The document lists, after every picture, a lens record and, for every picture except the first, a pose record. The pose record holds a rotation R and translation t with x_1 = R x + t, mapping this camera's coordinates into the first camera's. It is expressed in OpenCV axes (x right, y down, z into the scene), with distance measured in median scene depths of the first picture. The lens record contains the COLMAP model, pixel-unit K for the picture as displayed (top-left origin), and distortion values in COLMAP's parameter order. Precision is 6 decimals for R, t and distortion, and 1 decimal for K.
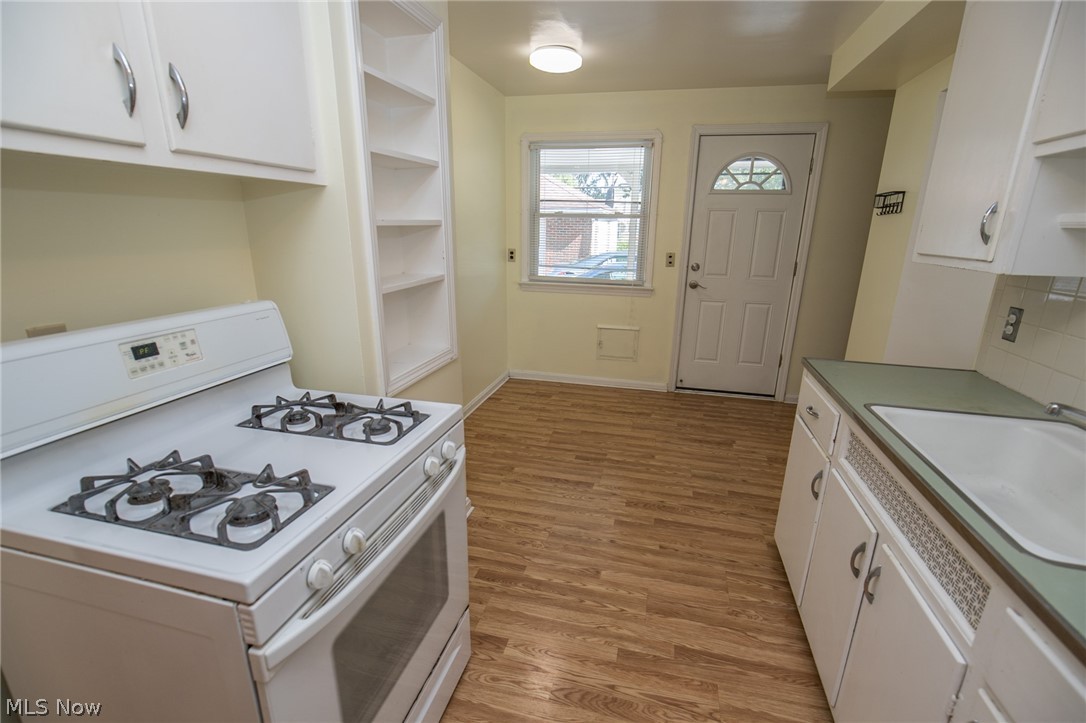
lens RADIAL K [[492.4, 0, 542.5], [0, 492.4, 368.0], [0, 0, 1]] dist [-0.013319, -0.000307]
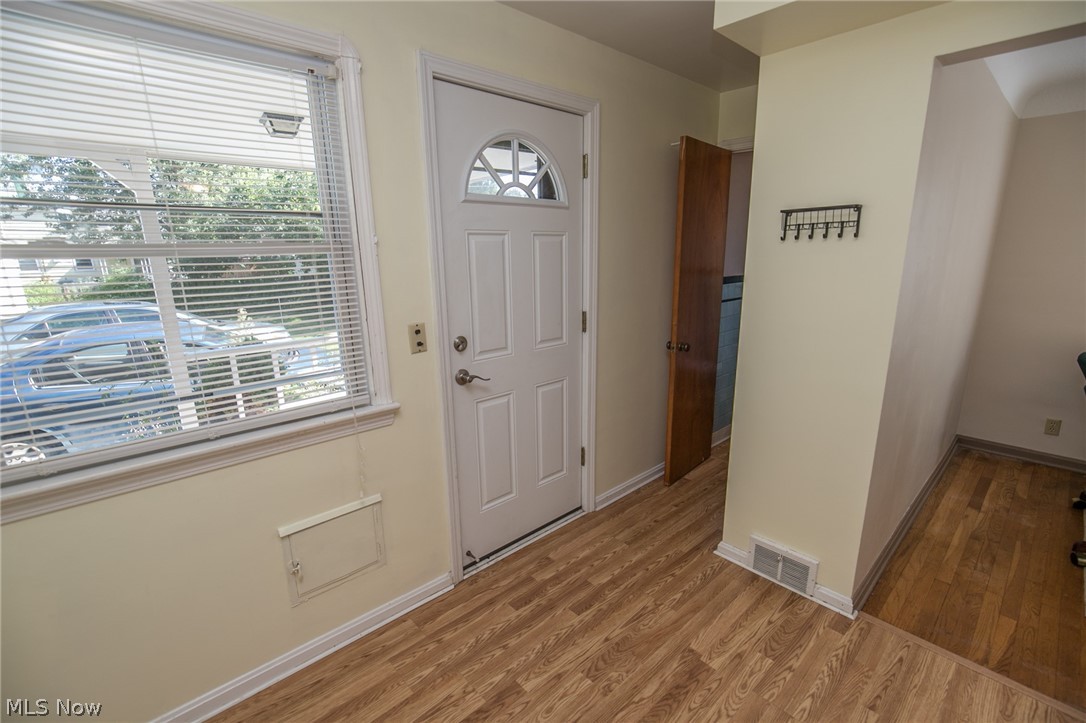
lens RADIAL K [[492.4, 0, 541.3], [0, 492.4, 370.3], [0, 0, 1]] dist [-0.013319, -0.000307]
pose [[0.543572, -0.225074, 0.808623, -0.072294], [0.256103, 0.961912, 0.095583, -0.243930], [-0.799337, 0.155134, 0.580511, 0.759614]]
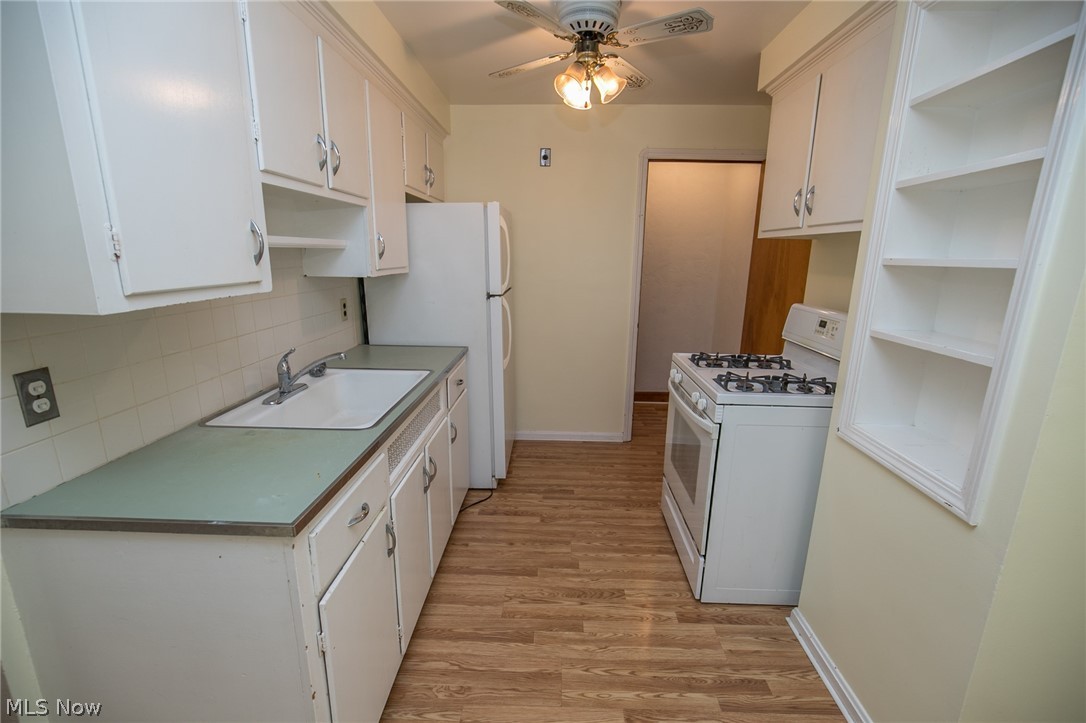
lens RADIAL K [[492.4, 0, 542.7], [0, 492.4, 365.6], [0, 0, 1]] dist [-0.013319, -0.000307]
pose [[-0.976222, 0.022819, -0.215570, 0.426056], [-0.084812, 0.874967, 0.476697, -0.430456], [0.199494, 0.483645, -0.852226, 1.483603]]
